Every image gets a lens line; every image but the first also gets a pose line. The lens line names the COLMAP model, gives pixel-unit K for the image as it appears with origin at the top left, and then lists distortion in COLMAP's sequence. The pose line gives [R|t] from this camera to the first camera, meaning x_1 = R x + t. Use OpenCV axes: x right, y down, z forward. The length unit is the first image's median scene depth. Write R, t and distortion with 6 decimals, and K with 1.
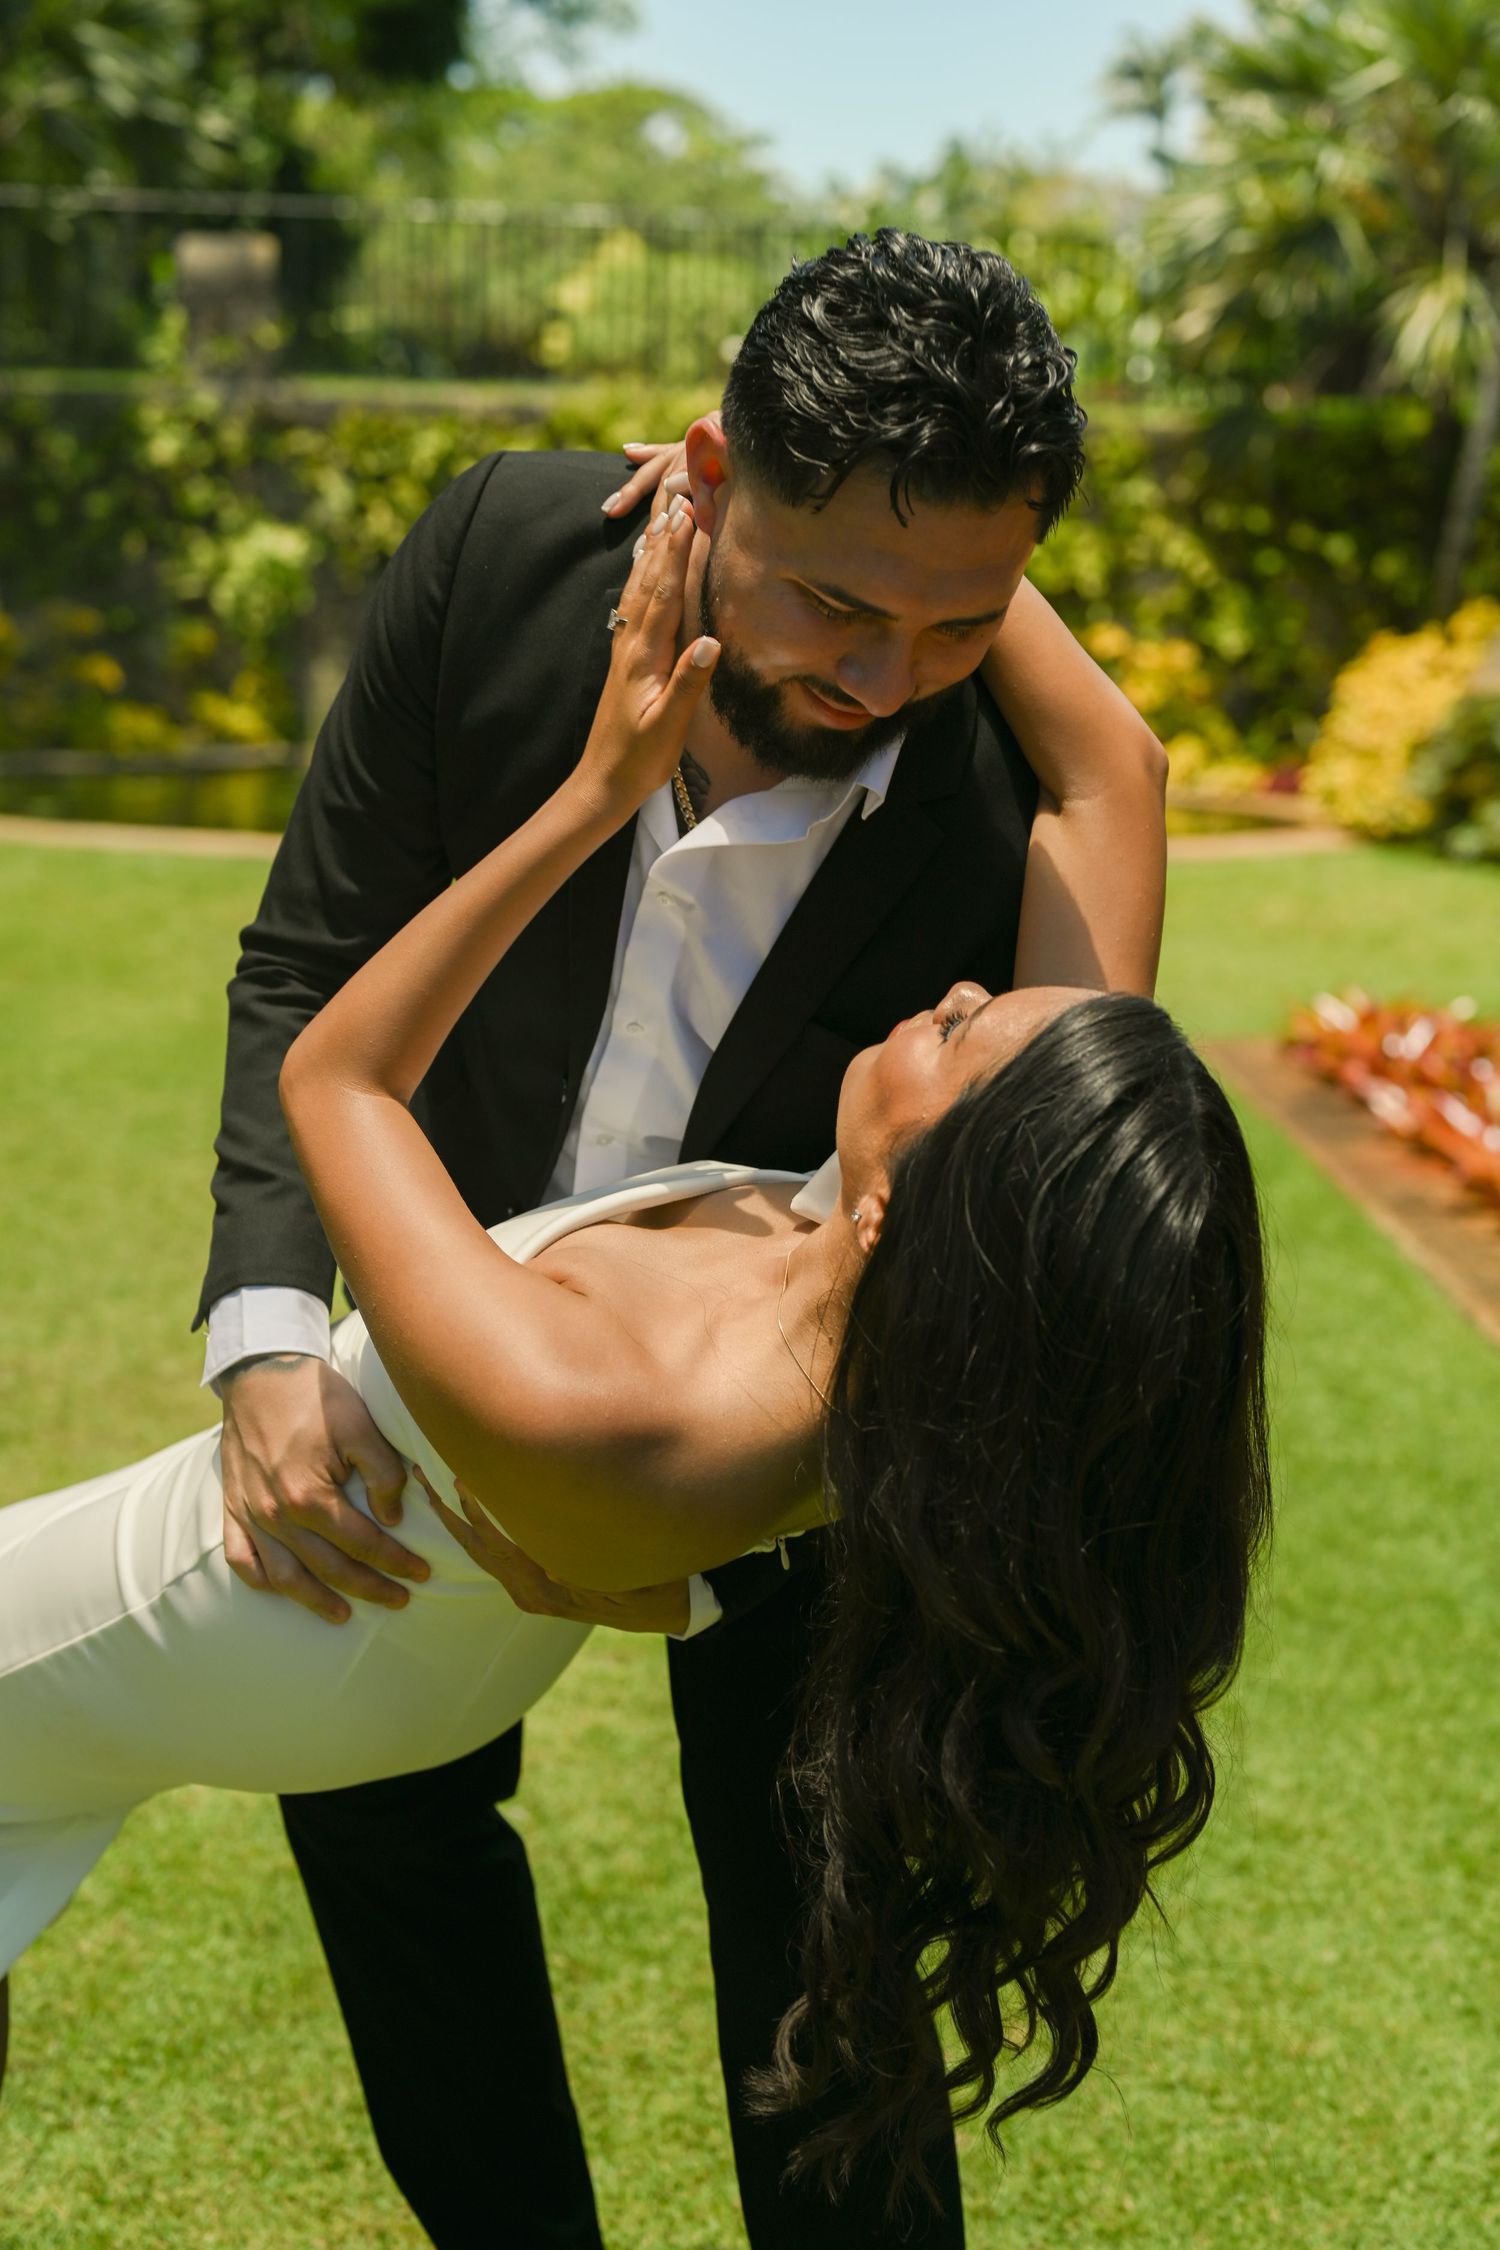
lens RADIAL K [[3403.8, 0, 750.0], [0, 3403.8, 1125.0], [0, 0, 1]] dist [-0.001388, -0.077824]
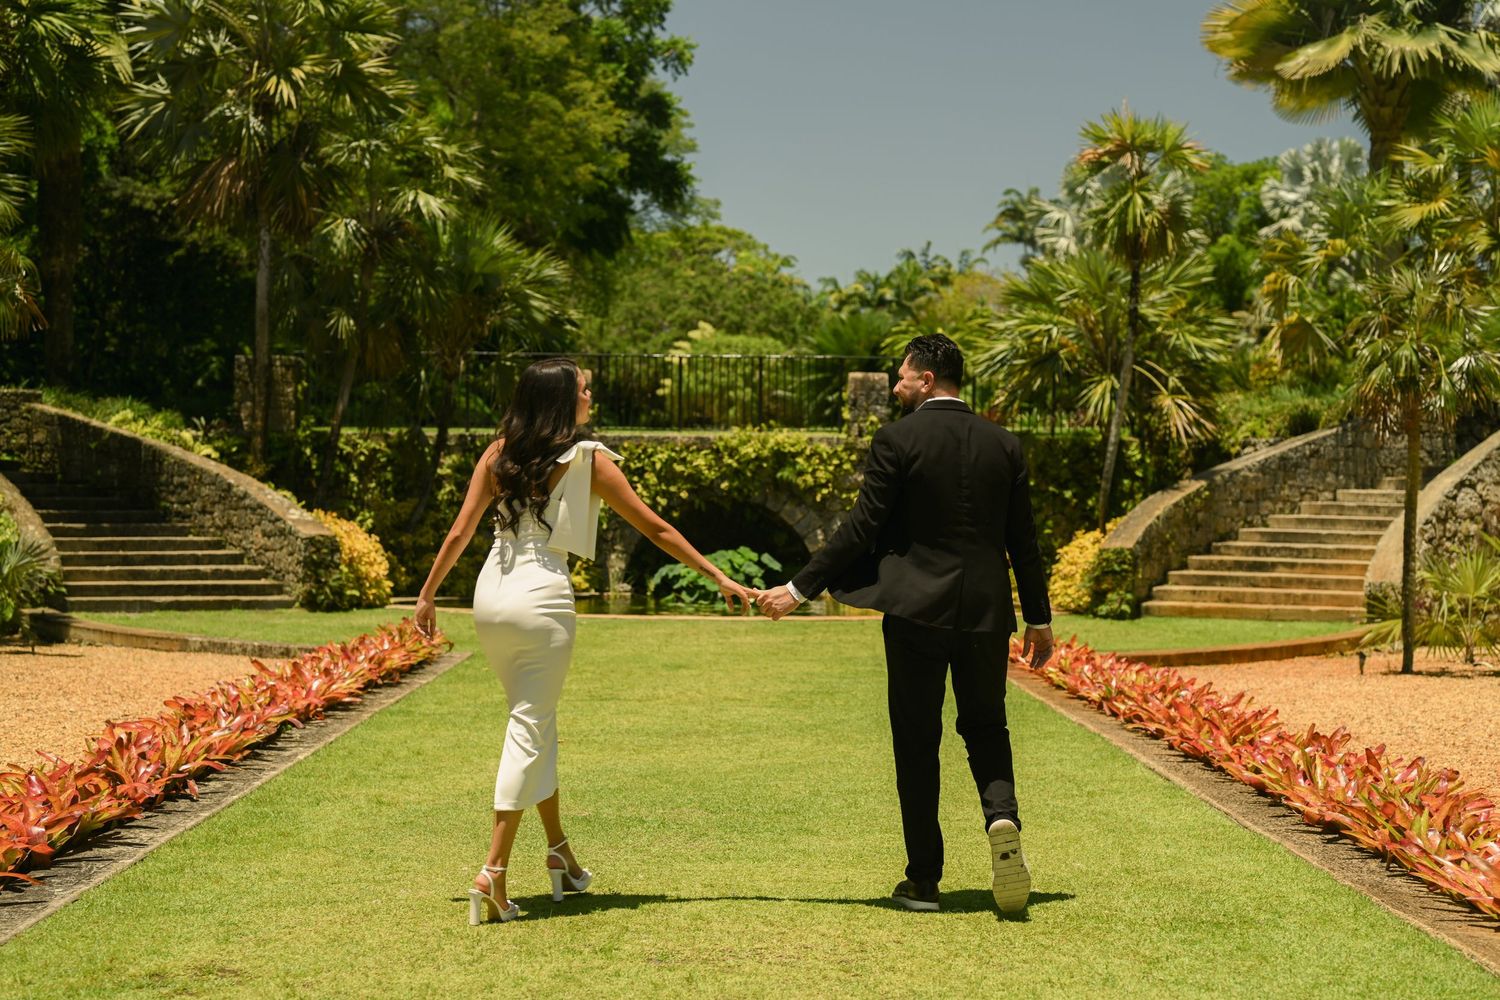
lens RADIAL K [[2269.2, 0, 750.0], [0, 2269.2, 500.0], [0, 0, 1]] dist [-0.001388, -0.077824]
pose [[0.999741, -0.019033, -0.012469, -0.109736], [0.016631, 0.985224, -0.170460, 0.549101], [0.015529, 0.170208, 0.985286, -3.046777]]
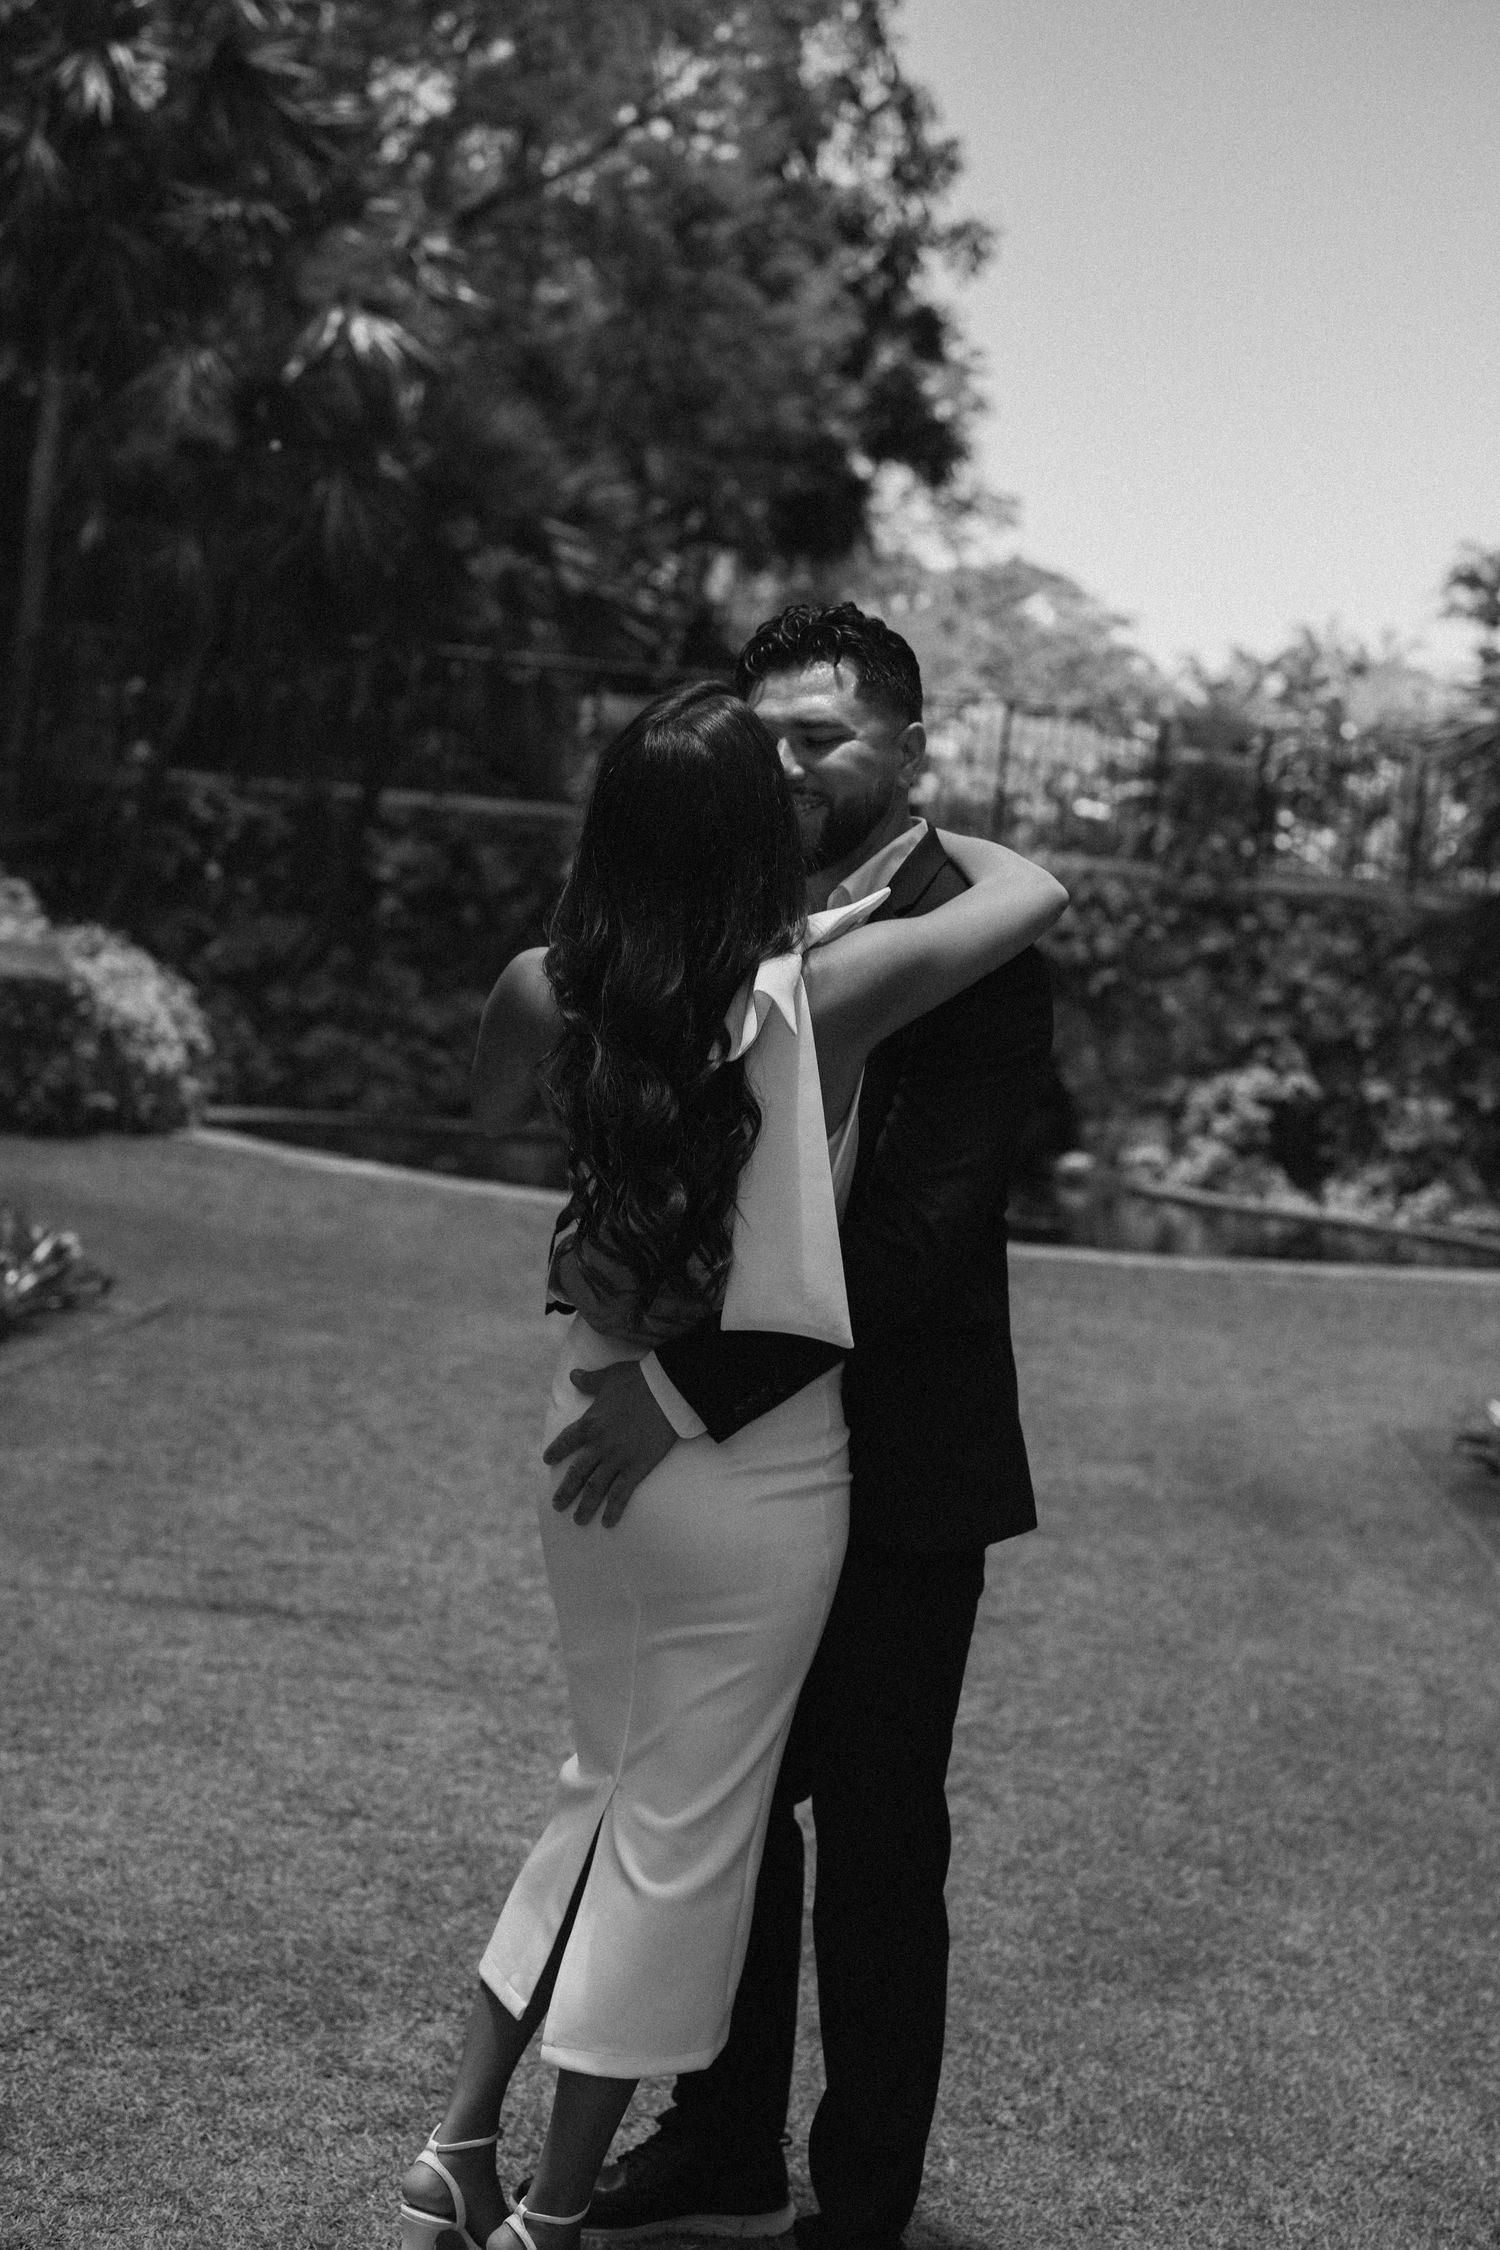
lens RADIAL K [[3144.0, 0, 750.0], [0, 3144.0, 1125.0], [0, 0, 1]] dist [0.020979, -0.003039]
pose [[0.991764, 0.076153, -0.102985, 0.045622], [-0.087775, 0.989656, -0.113478, 0.042261], [0.093278, 0.121582, 0.988189, -0.356061]]
